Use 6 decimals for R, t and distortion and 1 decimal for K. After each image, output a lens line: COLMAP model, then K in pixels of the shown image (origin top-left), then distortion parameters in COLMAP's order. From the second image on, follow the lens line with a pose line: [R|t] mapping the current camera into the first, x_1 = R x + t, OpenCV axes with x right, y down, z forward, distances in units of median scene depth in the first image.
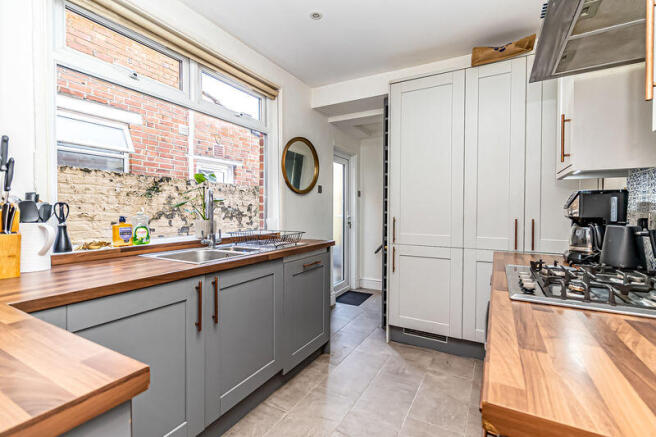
lens RADIAL K [[303.4, 0, 327.5], [0, 303.4, 213.0], [0, 0, 1]] dist [0.001385, 0.000630]
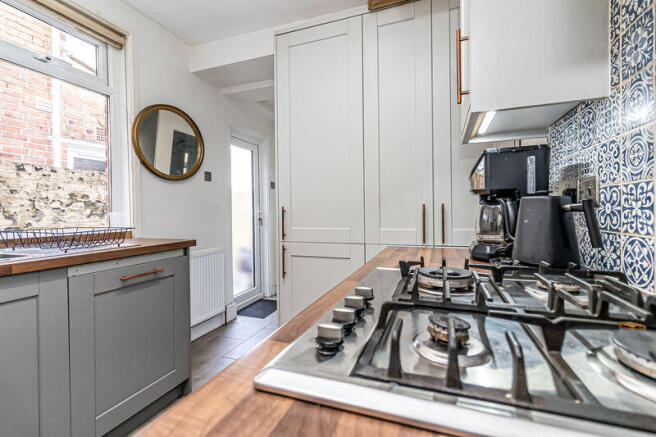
lens RADIAL K [[298.8, 0, 329.5], [0, 298.8, 211.8], [0, 0, 1]] dist [0.001499, -0.000145]
pose [[0.988375, -0.016583, 0.151127, 0.235526], [0.017913, 0.999812, -0.007442, 0.036247], [-0.150975, 0.010062, 0.988486, 0.244055]]
